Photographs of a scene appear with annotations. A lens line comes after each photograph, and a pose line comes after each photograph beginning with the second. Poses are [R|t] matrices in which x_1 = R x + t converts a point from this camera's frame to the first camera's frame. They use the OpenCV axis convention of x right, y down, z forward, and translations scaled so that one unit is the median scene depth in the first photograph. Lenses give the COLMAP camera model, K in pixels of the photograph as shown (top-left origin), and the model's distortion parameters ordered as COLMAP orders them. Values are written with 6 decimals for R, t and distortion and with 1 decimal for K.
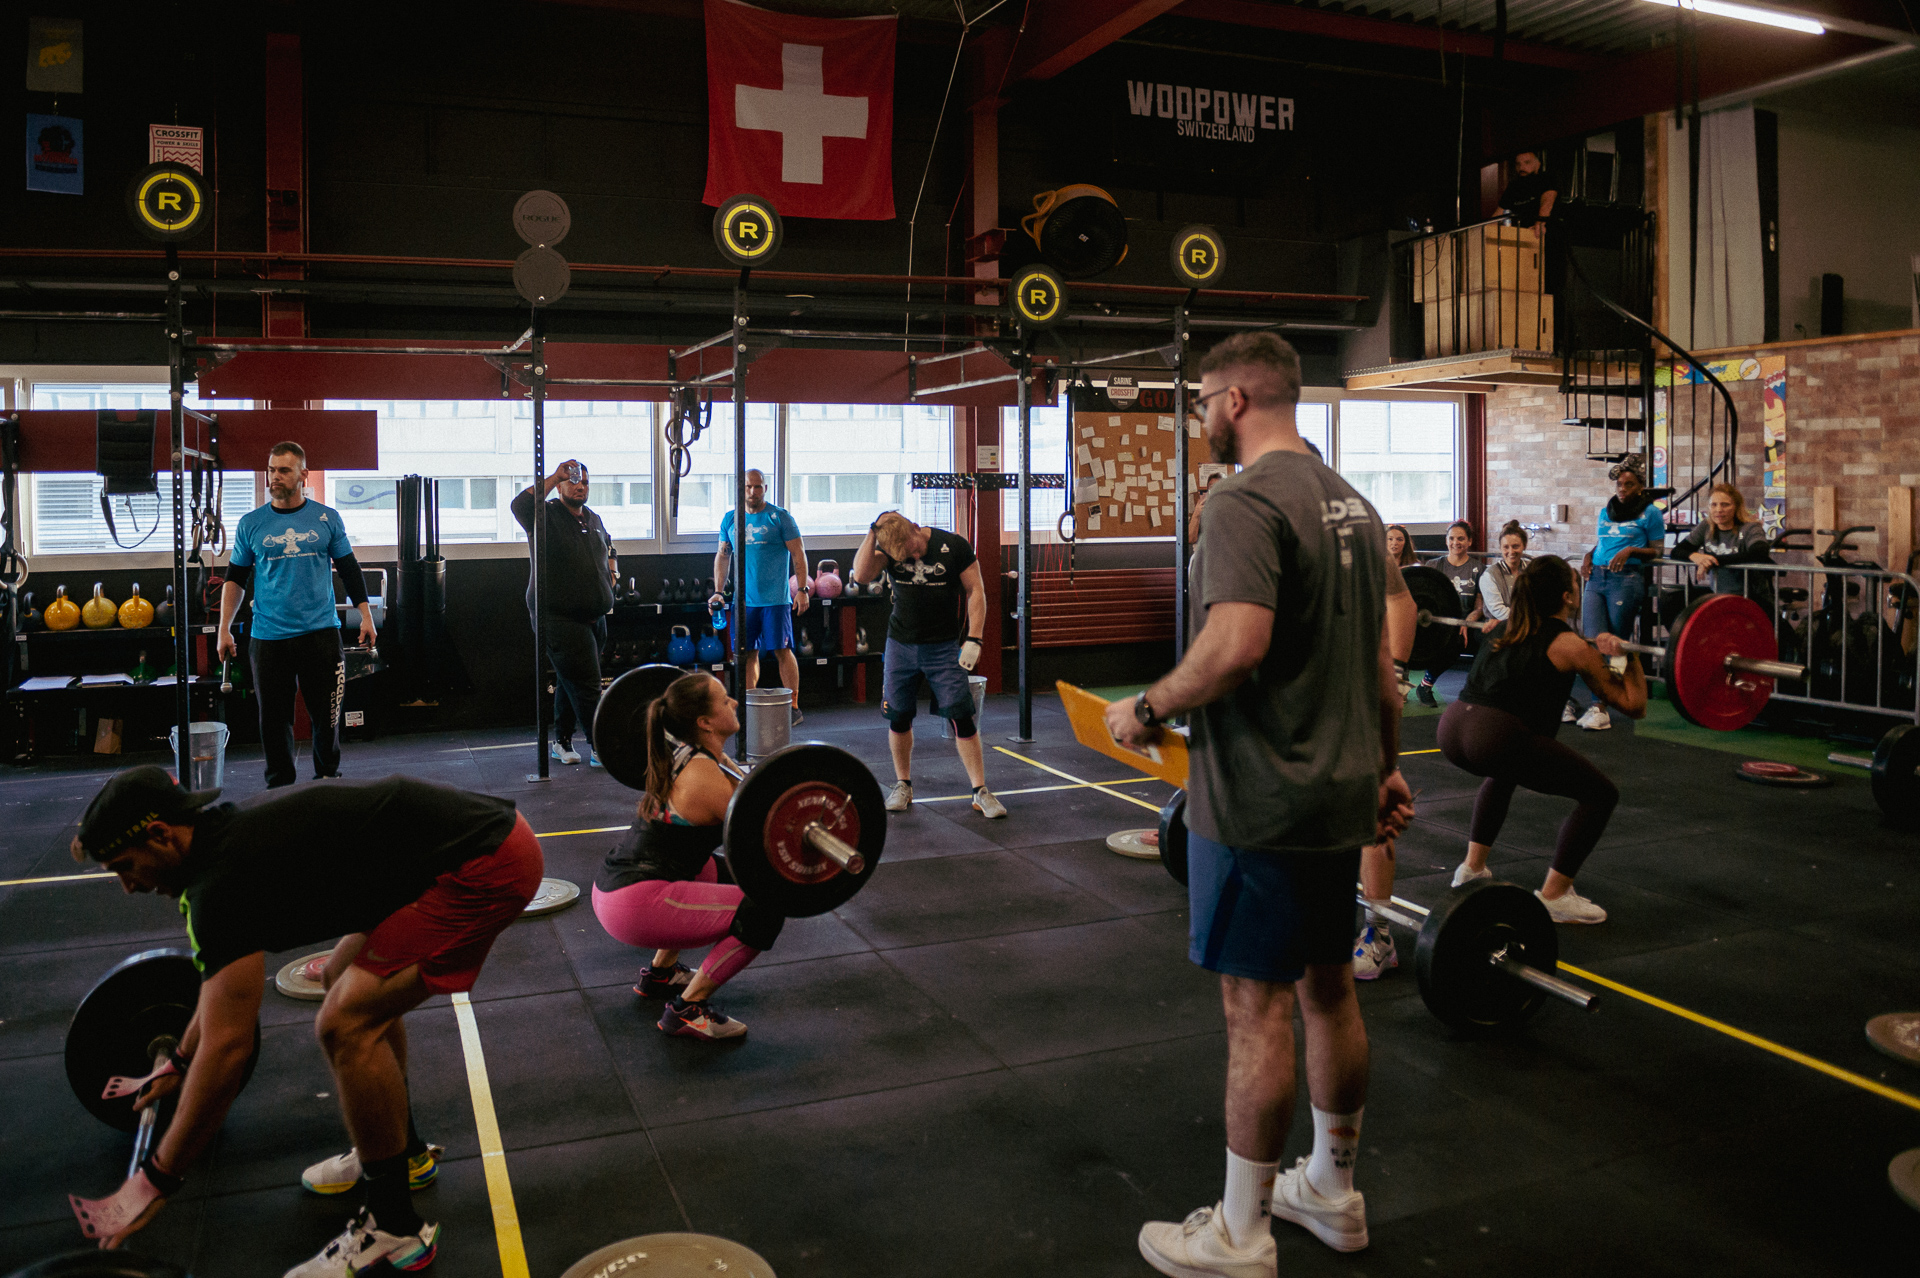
lens RADIAL K [[1355.6, 0, 823.8], [0, 1355.6, 520.2], [0, 0, 1]] dist [-0.051589, 0.007922]
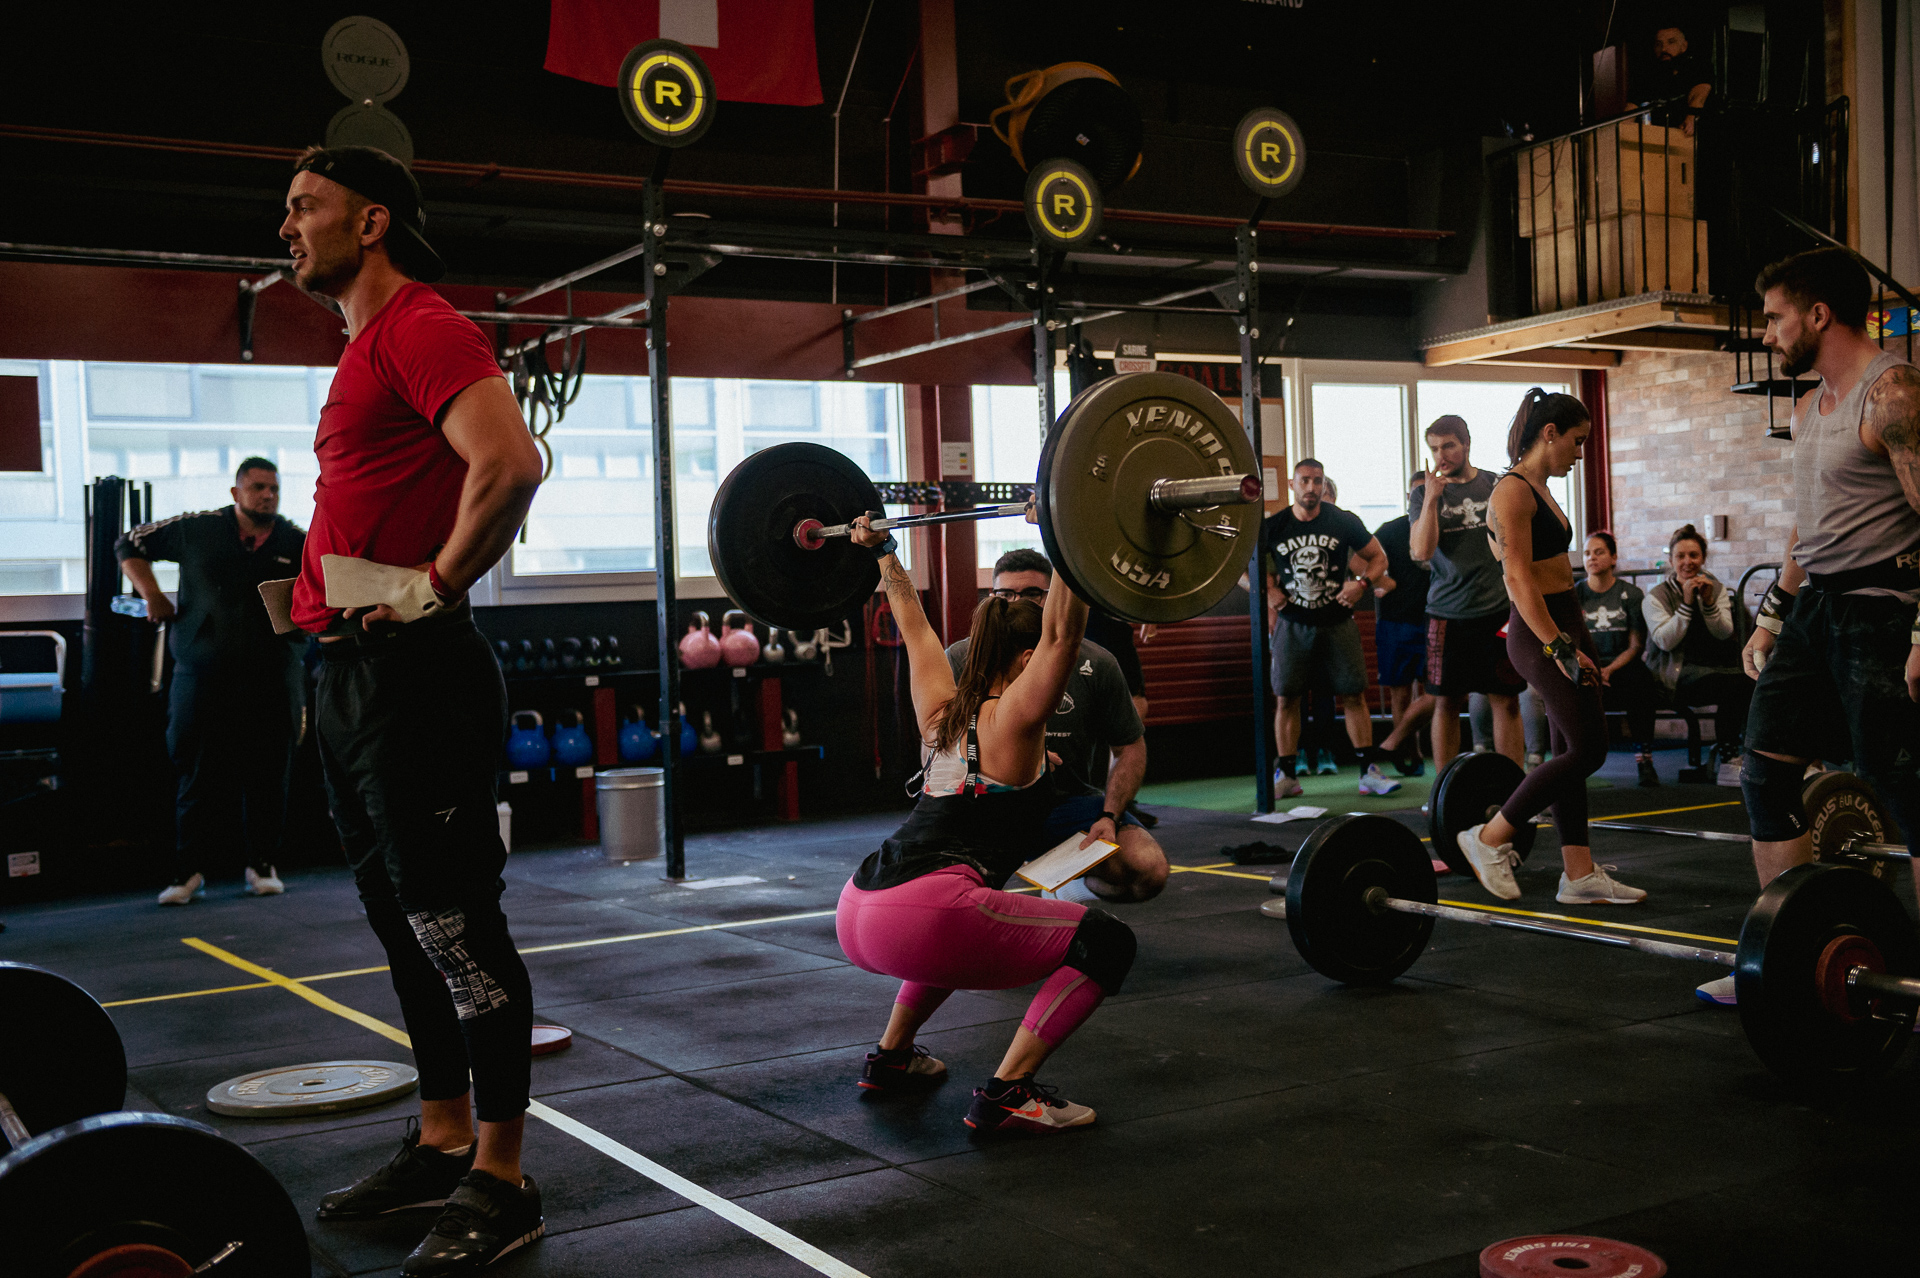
lens RADIAL K [[2116.2, 0, 952.2], [0, 2116.2, 638.0], [0, 0, 1]] dist [0.081762, 0.000000]
pose [[0.977297, -0.035215, 0.208929, -0.114055], [0.038251, 0.999213, -0.010506, 0.058317], [-0.208395, 0.018259, 0.977874, -0.056628]]
